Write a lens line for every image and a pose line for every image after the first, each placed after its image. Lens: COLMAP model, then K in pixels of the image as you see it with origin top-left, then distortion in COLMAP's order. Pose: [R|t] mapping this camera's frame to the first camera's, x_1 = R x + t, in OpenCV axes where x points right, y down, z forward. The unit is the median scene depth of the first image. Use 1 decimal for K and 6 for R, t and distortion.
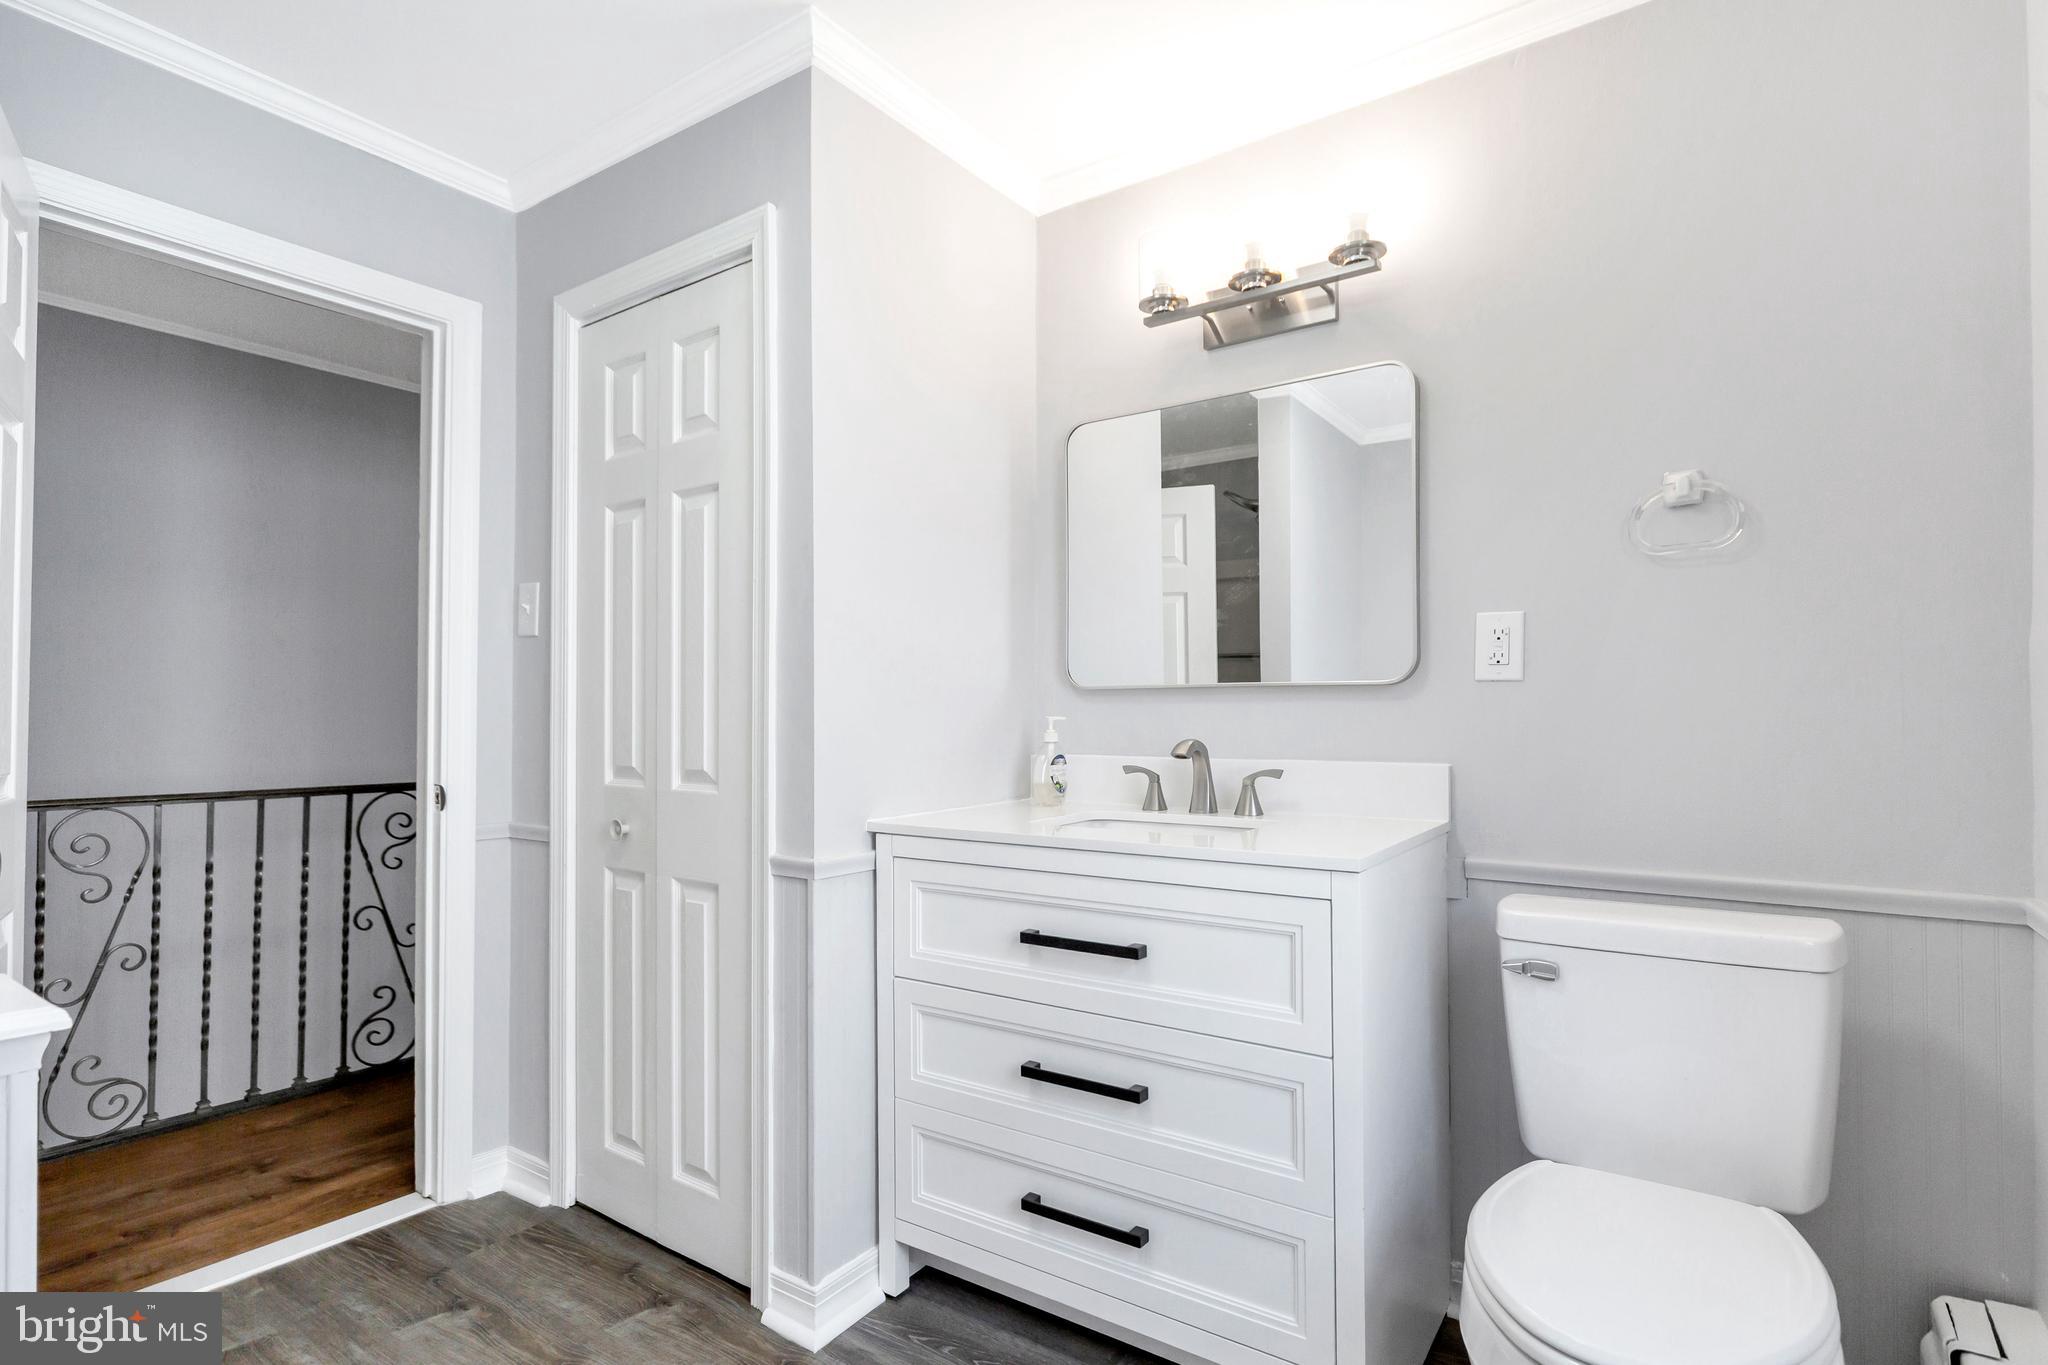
lens RADIAL K [[1032.7, 0, 1024.0], [0, 1032.7, 682.5], [0, 0, 1]] dist [0.001387, 0.000320]
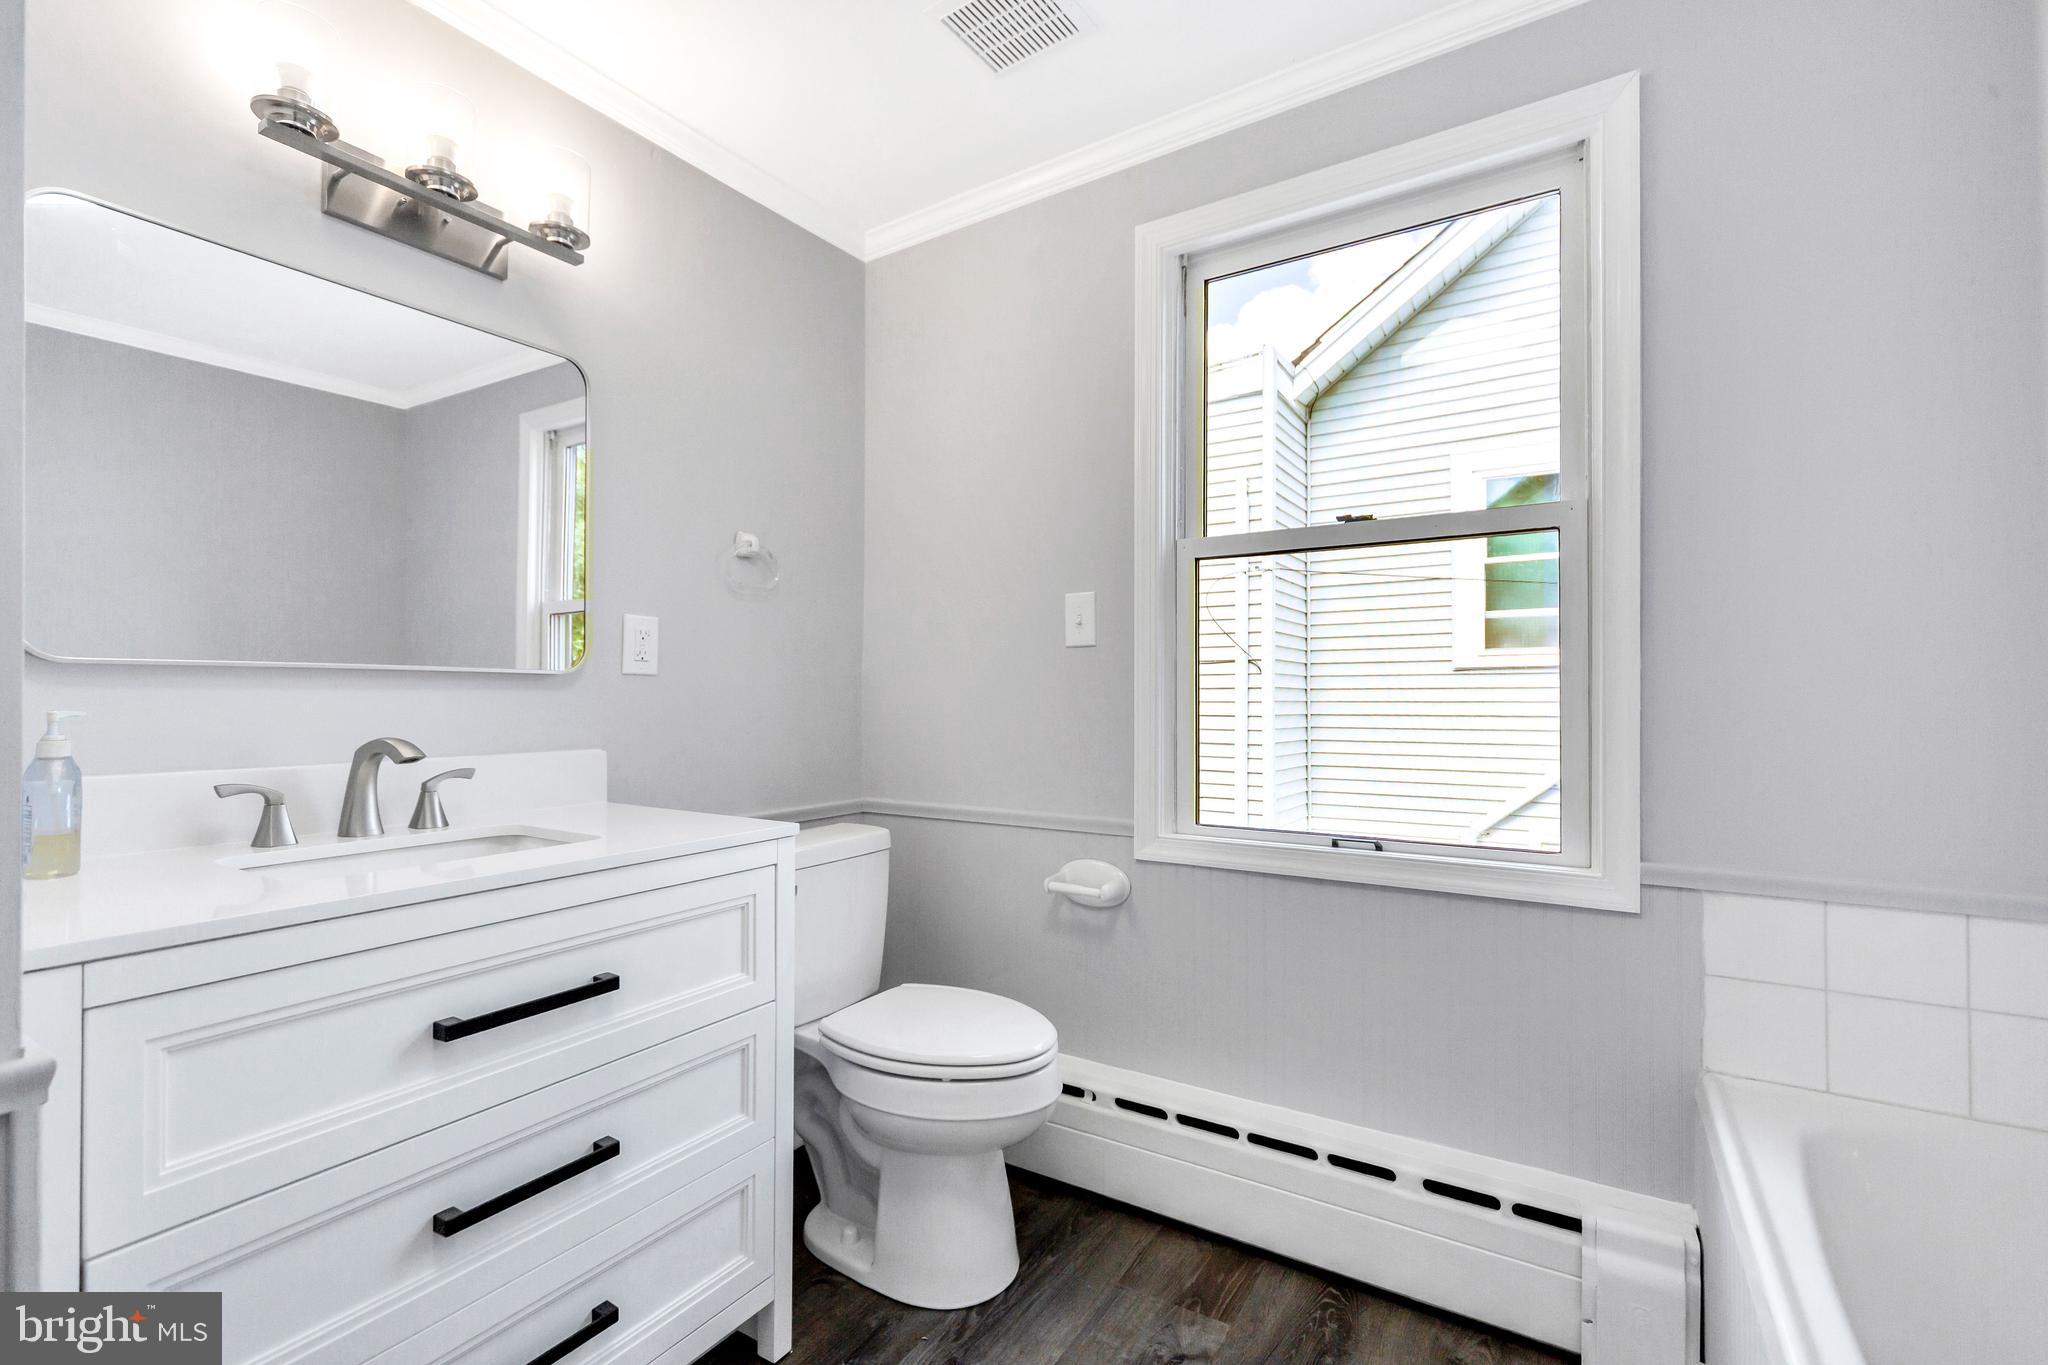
lens RADIAL K [[923.4, 0, 1024.0], [0, 923.4, 682.5], [0, 0, 1]] dist [0.000916, 0.000058]
pose [[-0.066296, 0.019479, 0.997610, -0.610062], [-0.027560, 0.999392, -0.021345, 0.017389], [-0.997419, -0.028910, -0.065719, 0.641222]]
